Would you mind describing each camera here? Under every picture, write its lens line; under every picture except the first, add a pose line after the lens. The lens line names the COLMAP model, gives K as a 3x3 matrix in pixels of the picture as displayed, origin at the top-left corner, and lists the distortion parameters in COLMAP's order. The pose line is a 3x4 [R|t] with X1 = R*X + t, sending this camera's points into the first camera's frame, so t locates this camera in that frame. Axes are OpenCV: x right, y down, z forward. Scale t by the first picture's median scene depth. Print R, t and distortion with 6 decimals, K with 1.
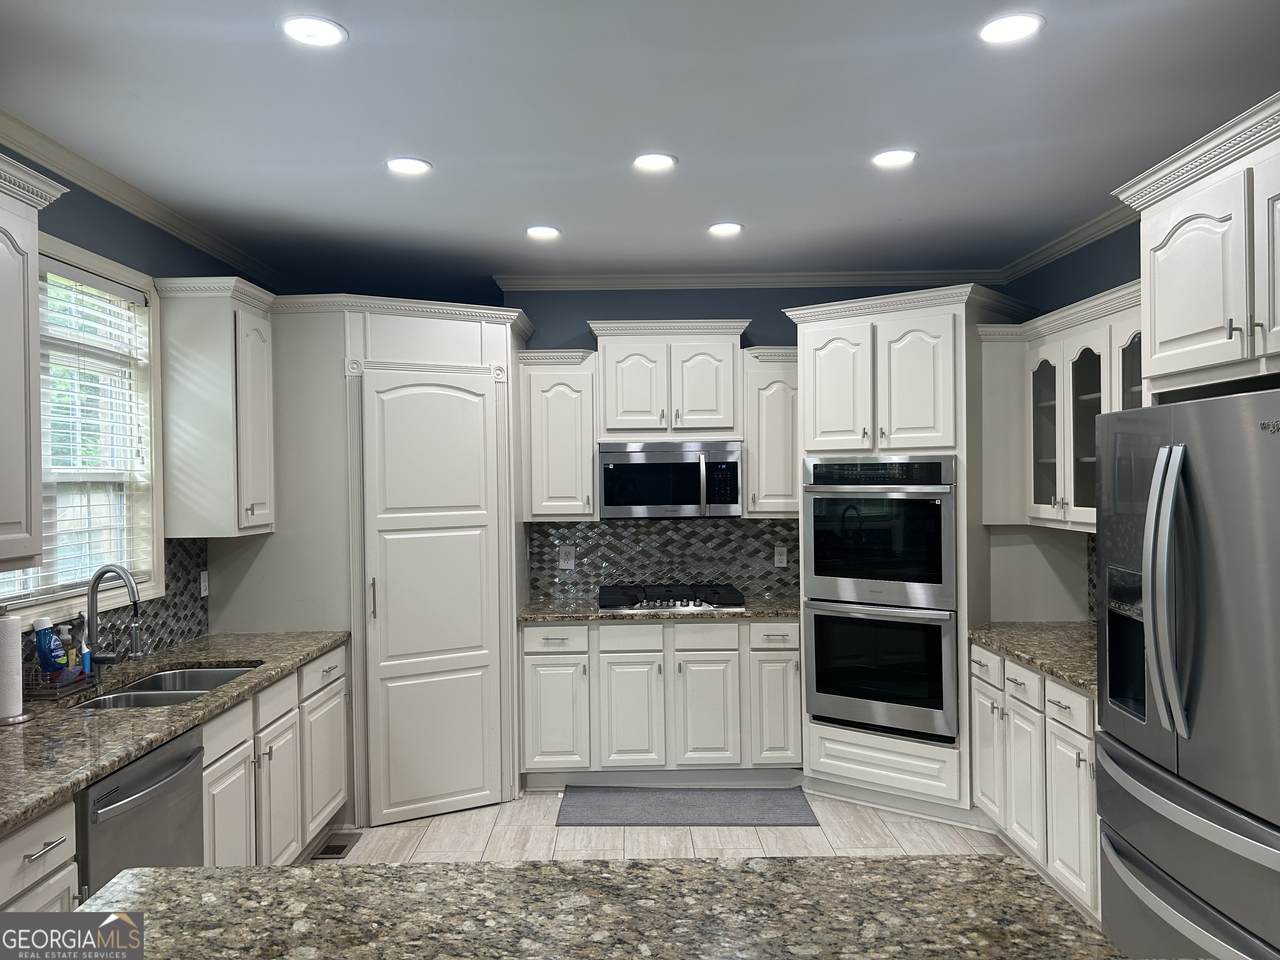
lens RADIAL K [[970.5, 0, 644.1], [0, 970.5, 474.6], [0, 0, 1]] dist [0.066988, -0.082351]
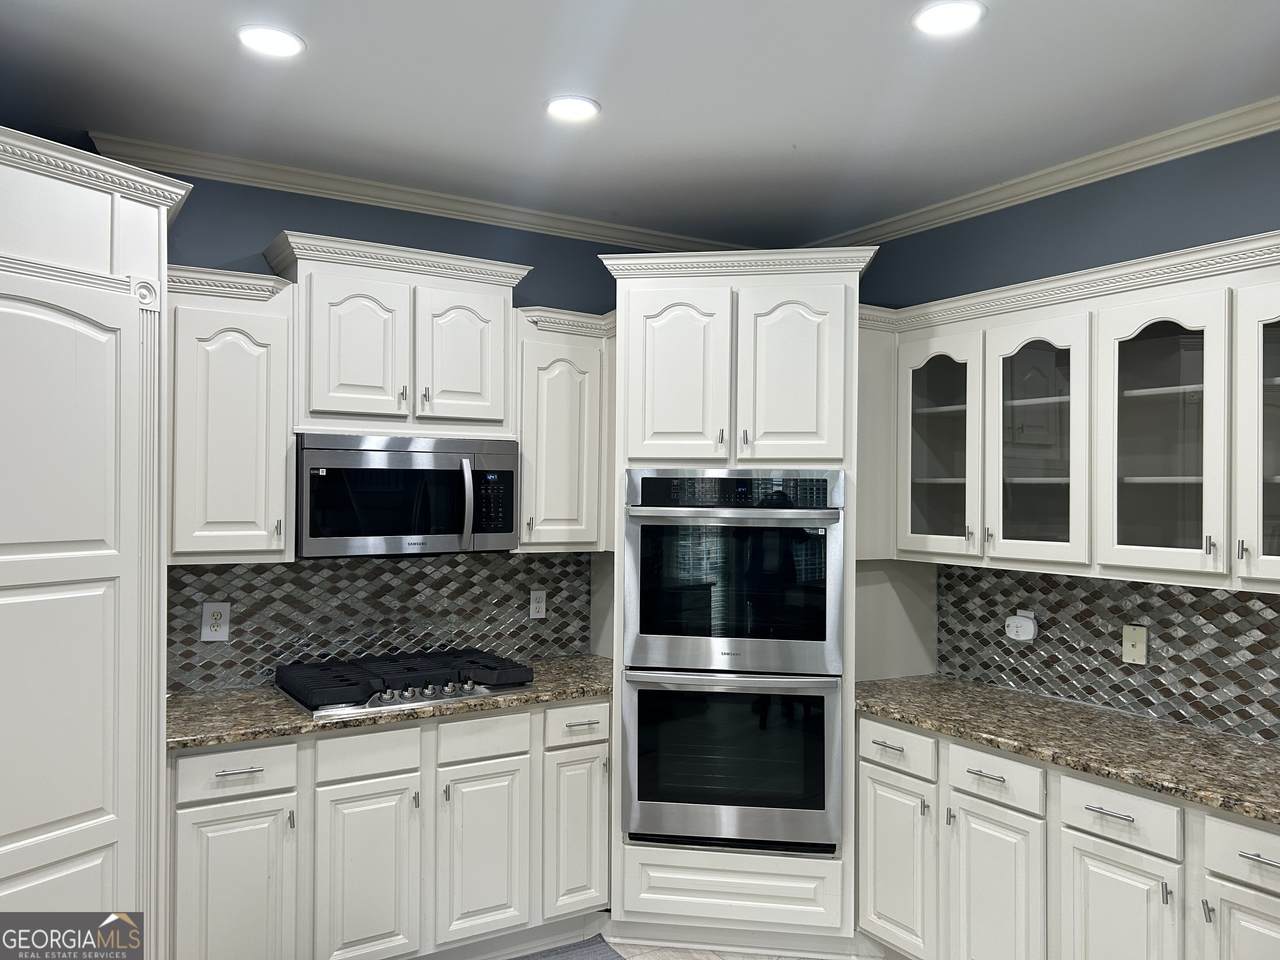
lens RADIAL K [[970.5, 0, 641.5], [0, 970.5, 483.7], [0, 0, 1]] dist [0.066988, -0.082351]
pose [[0.862427, 0.022392, 0.505687, -0.188651], [-0.018944, 0.999749, -0.011962, 0.002260], [-0.505828, 0.000736, 0.862634, 0.398821]]
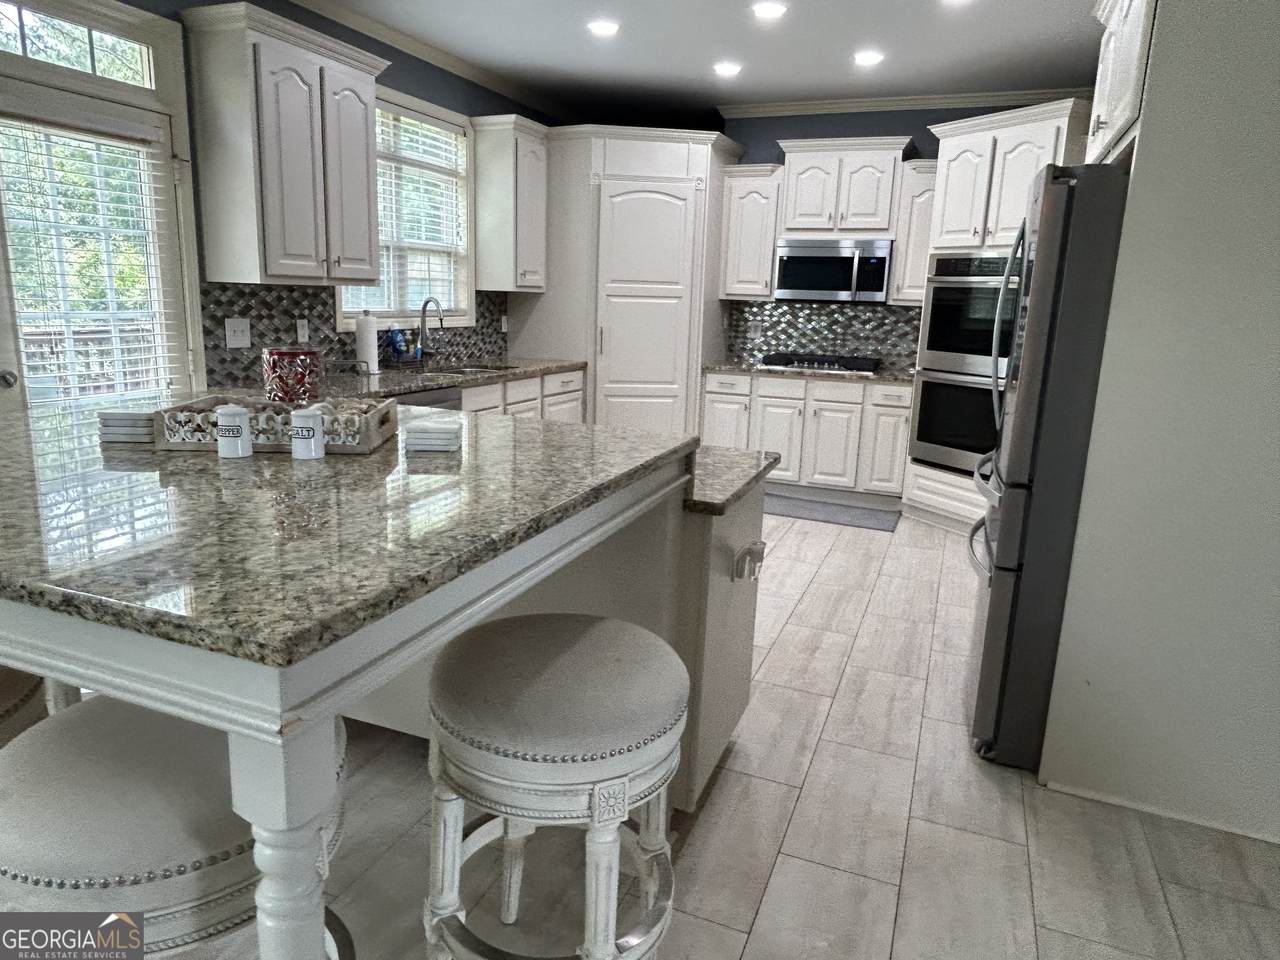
lens RADIAL K [[836.2, 0, 628.7], [0, 836.2, 481.6], [0, 0, 1]] dist [0.003592, -0.011489]
pose [[0.916406, 0.128939, -0.378912, 0.260610], [-0.043853, 0.973336, 0.225154, 0.043573], [0.397840, -0.189717, 0.897625, -0.165313]]
